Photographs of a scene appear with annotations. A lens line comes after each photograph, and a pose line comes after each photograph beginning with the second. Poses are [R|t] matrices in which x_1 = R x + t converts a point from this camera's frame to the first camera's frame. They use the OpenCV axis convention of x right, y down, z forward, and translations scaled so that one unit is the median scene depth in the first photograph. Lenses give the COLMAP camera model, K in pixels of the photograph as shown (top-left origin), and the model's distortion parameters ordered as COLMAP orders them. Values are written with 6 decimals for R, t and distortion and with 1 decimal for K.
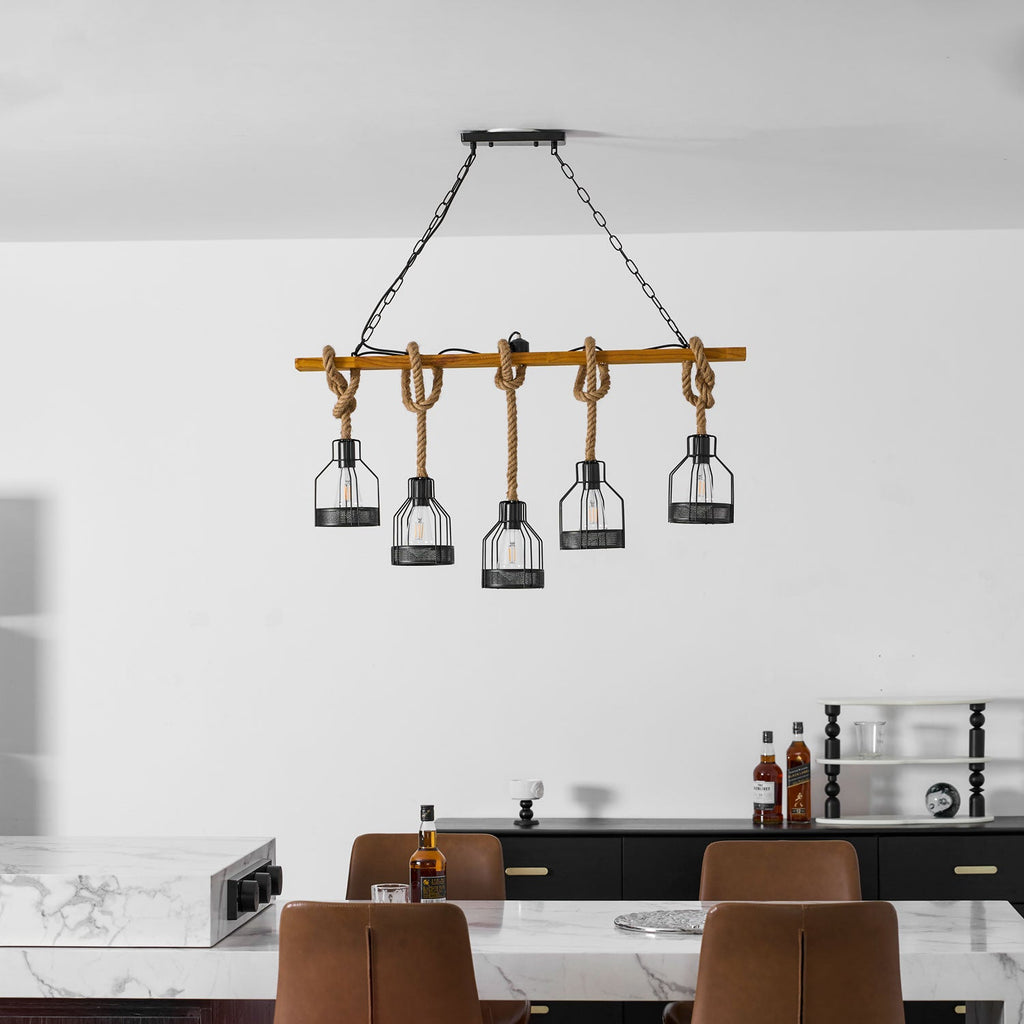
lens RADIAL K [[3006.2, 0, 511.9], [0, 3006.2, 624.5], [0, 0, 1]] dist [-0.033210, -0.415512]
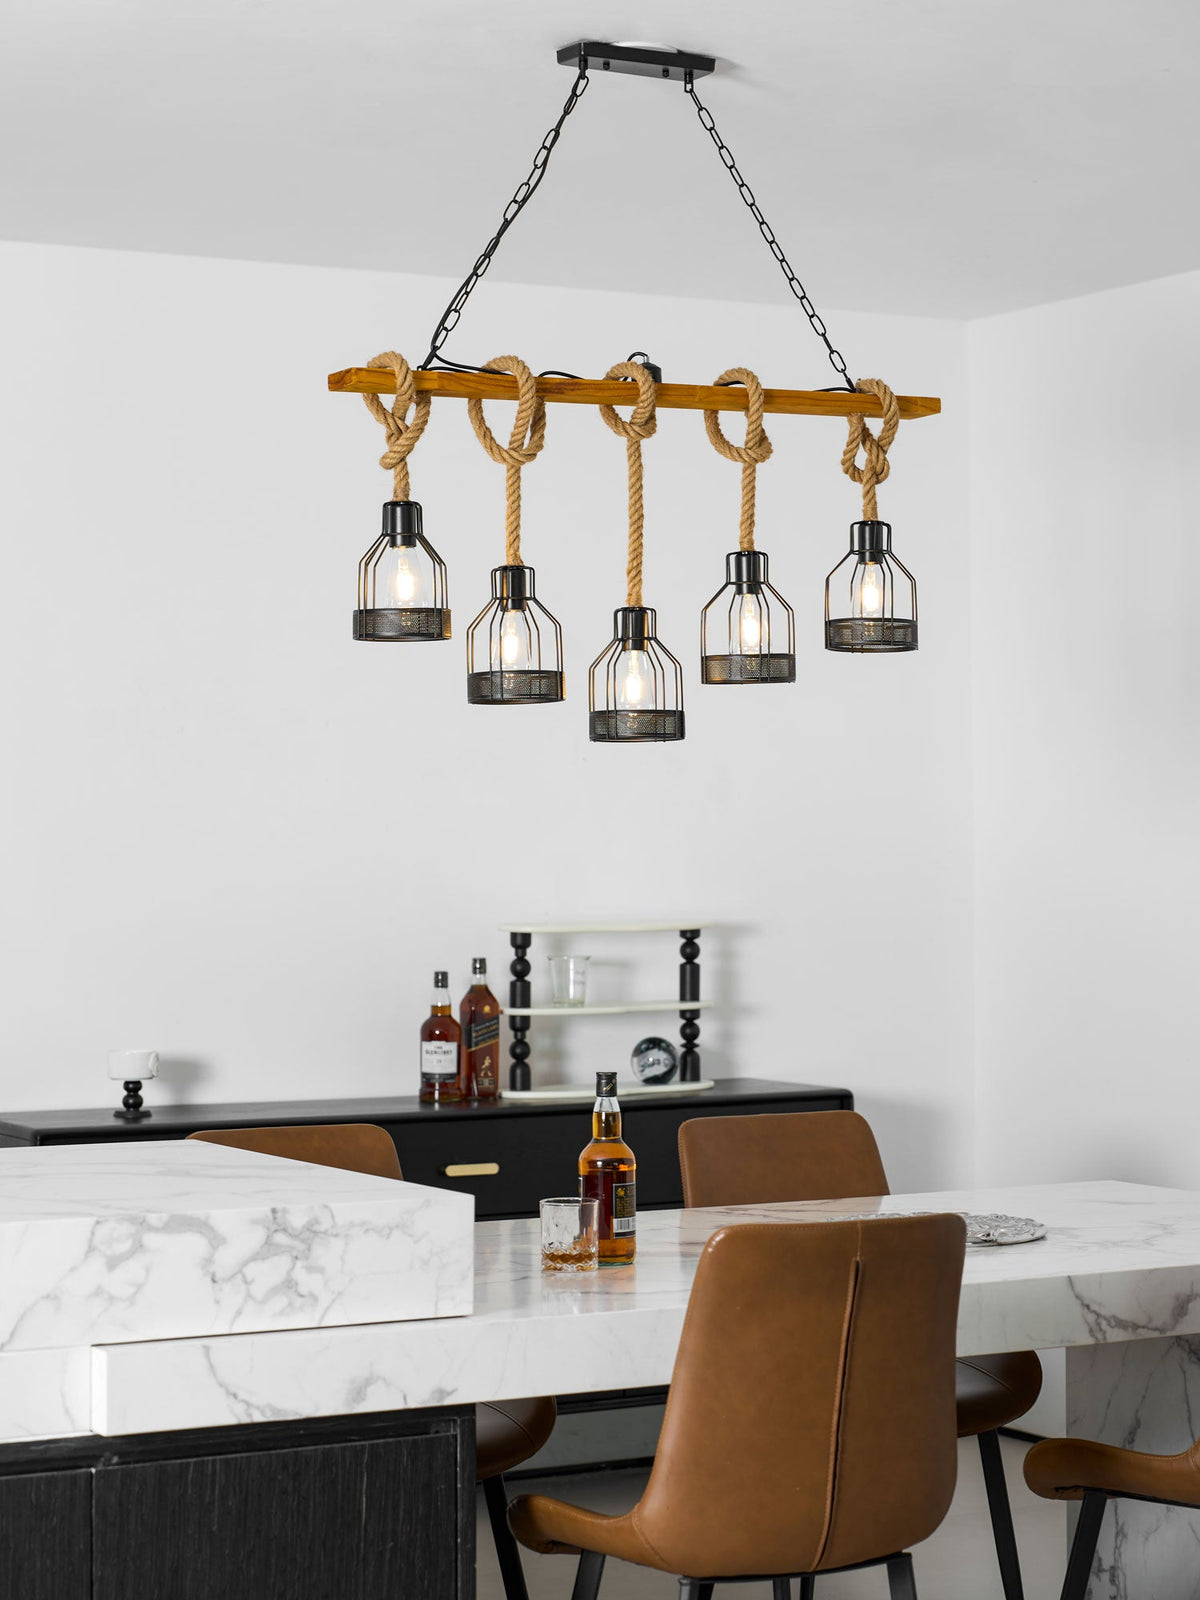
lens RADIAL K [[3522.6, 0, 600.0], [0, 3522.6, 800.0], [0, 0, 1]] dist [-0.104858, 1.031585]
pose [[0.838121, 0.006773, 0.545442, -0.427178], [0.007473, 0.999686, -0.023897, 0.019333], [-0.545433, 0.024105, 0.837808, 0.359290]]
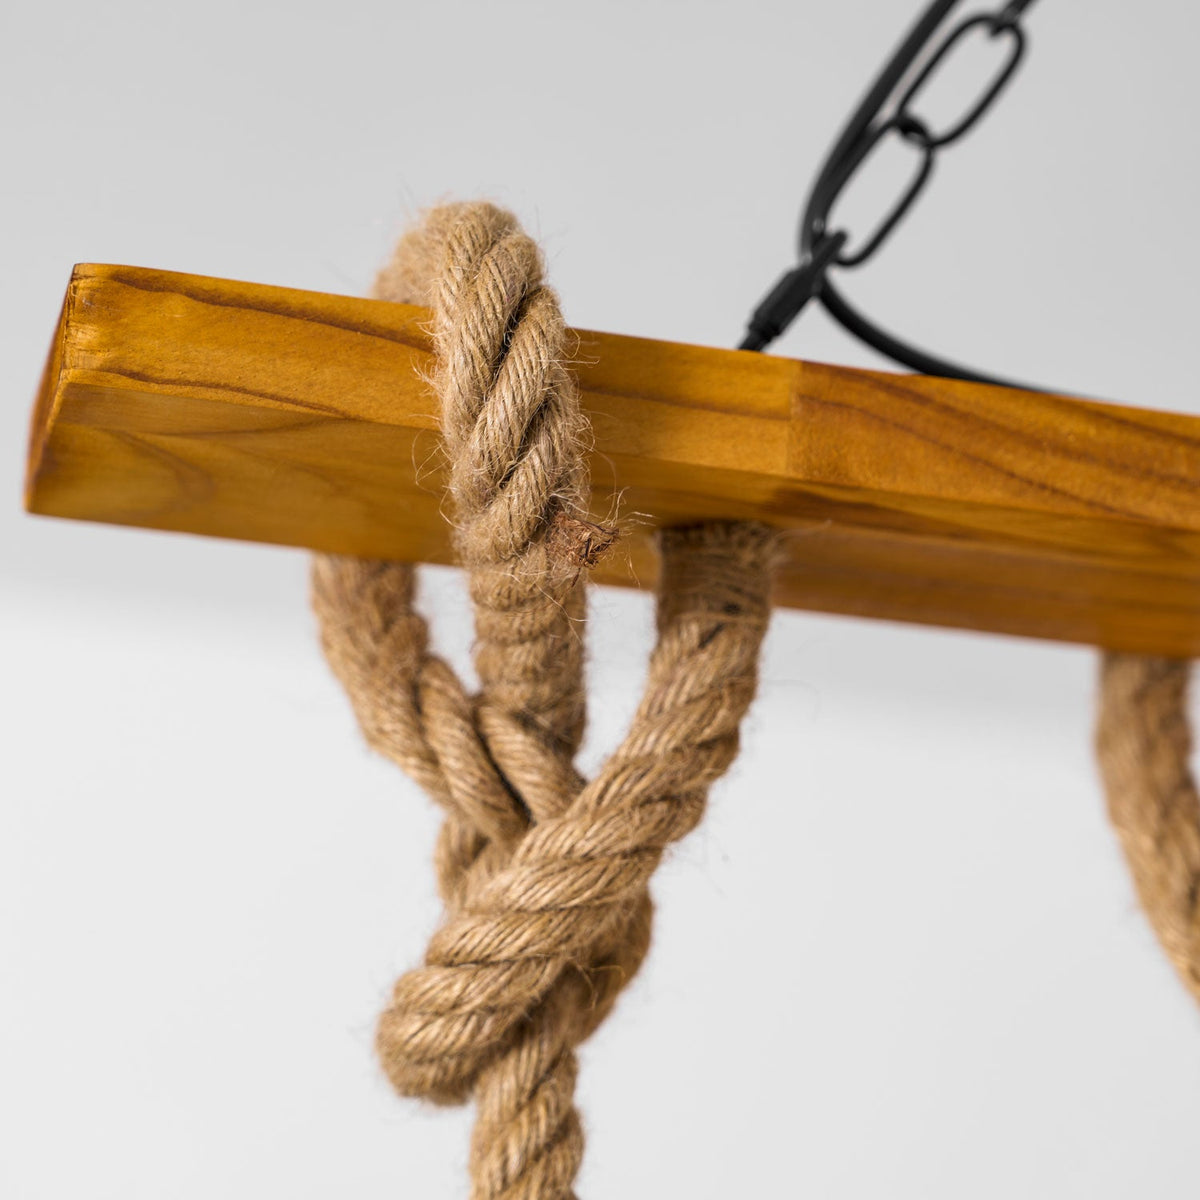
lens RADIAL K [[3522.9, 0, 599.9], [0, 3522.9, 731.8], [0, 0, 1]] dist [-0.033210, -0.415512]
pose [[0.950580, 0.134017, 0.280066, -0.083313], [-0.056206, 0.961418, -0.269287, -0.052494], [-0.305349, 0.240238, 0.921438, 0.911520]]
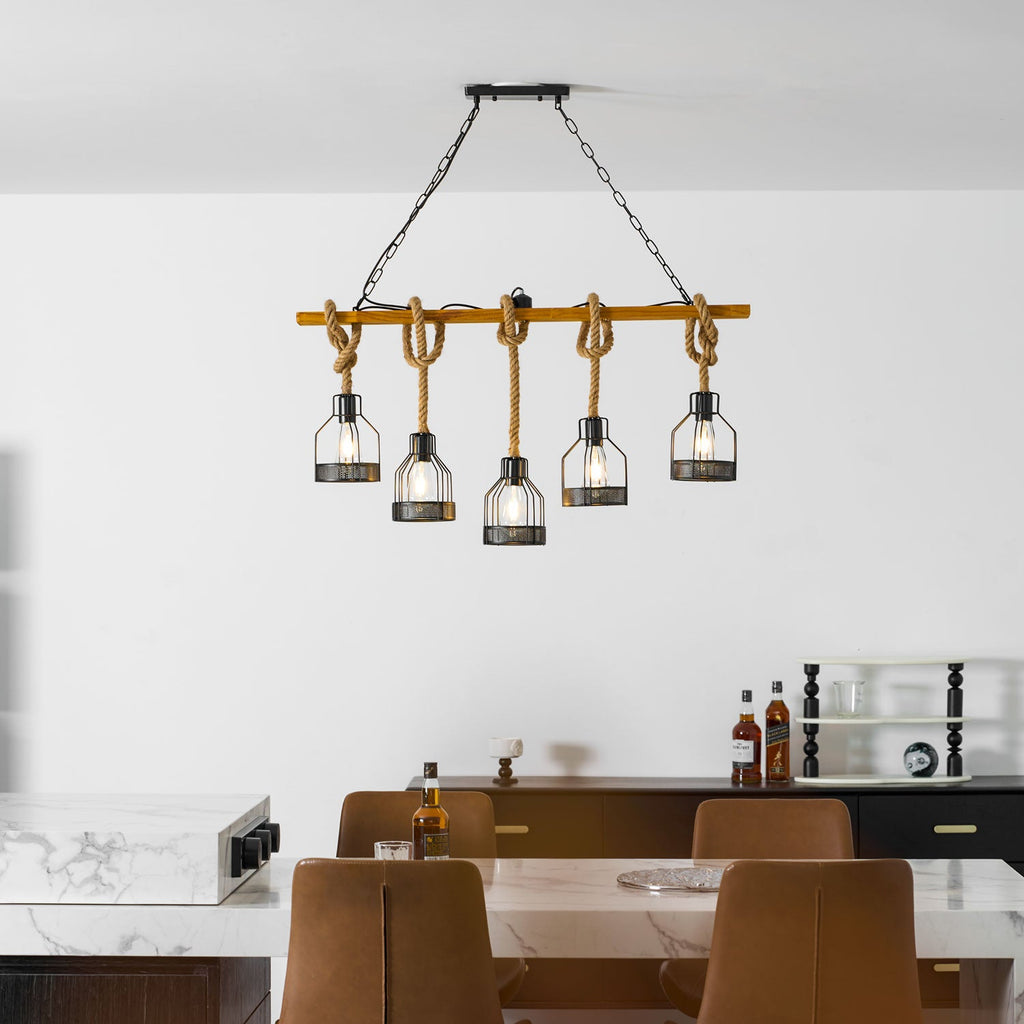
lens RADIAL K [[3006.2, 0, 511.9], [0, 3006.2, 624.5], [0, 0, 1]] dist [-0.033210, -0.415512]
pose [[0.999433, 0.004121, 0.033406, -0.033691], [-0.004557, 0.999905, 0.012986, 0.001326], [-0.033349, -0.013131, 0.999357, 0.004267]]
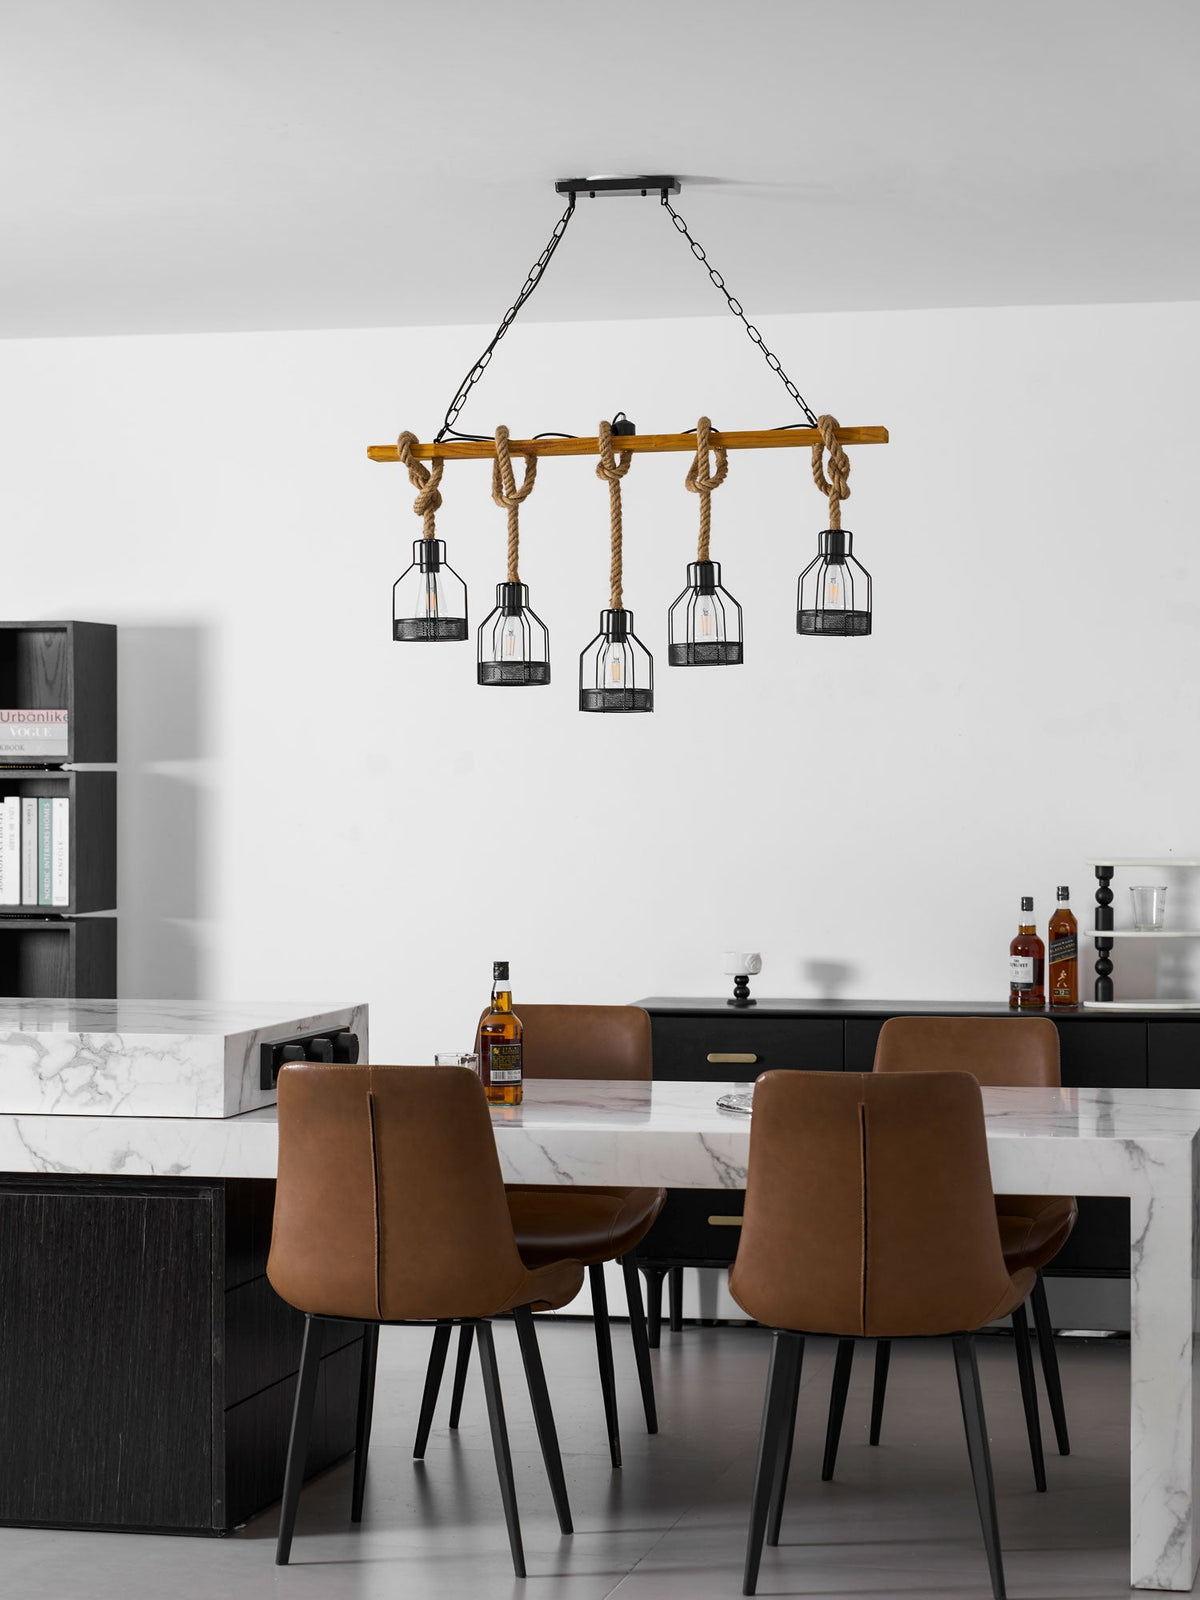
lens RADIAL K [[3522.6, 0, 600.0], [0, 3522.6, 800.0], [0, 0, 1]] dist [-0.104858, 1.031585]
pose [[0.988155, 0.003520, -0.153416, 0.149741], [-0.004733, 0.999960, -0.007538, 0.020689], [0.153383, 0.008175, 0.988133, 0.009133]]
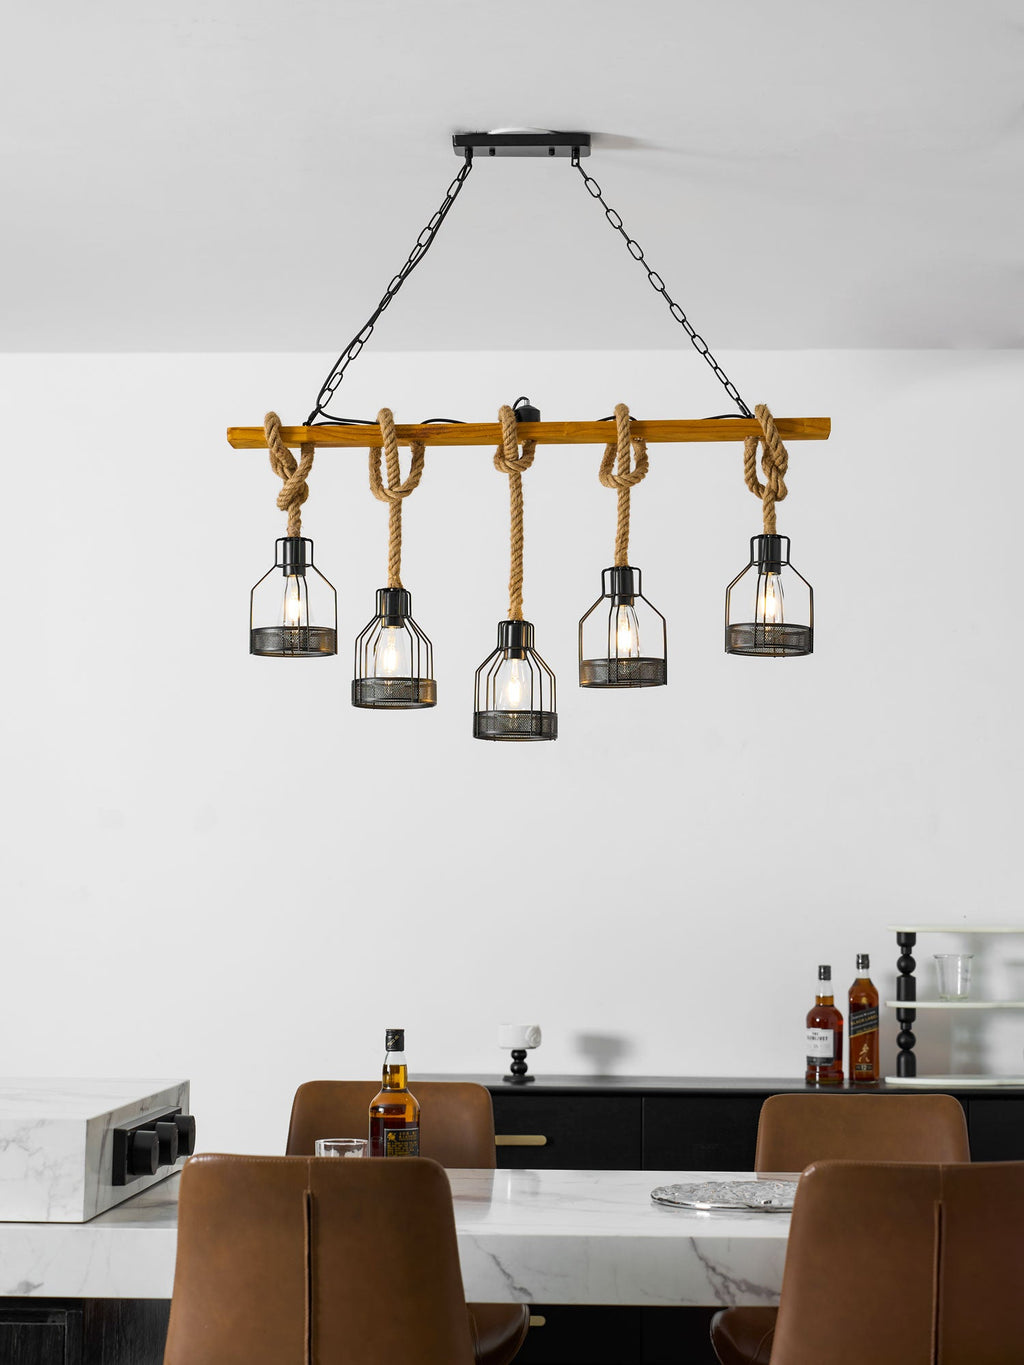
lens RADIAL K [[2976.0, 0, 518.7], [0, 2976.0, 594.3], [0, 0, 1]] dist [-0.035220, 0.045802]
pose [[0.999842, 0.012783, 0.012342, -0.008229], [-0.011295, 0.993428, -0.113898, 0.036161], [-0.013717, 0.113741, 0.993416, 0.267472]]
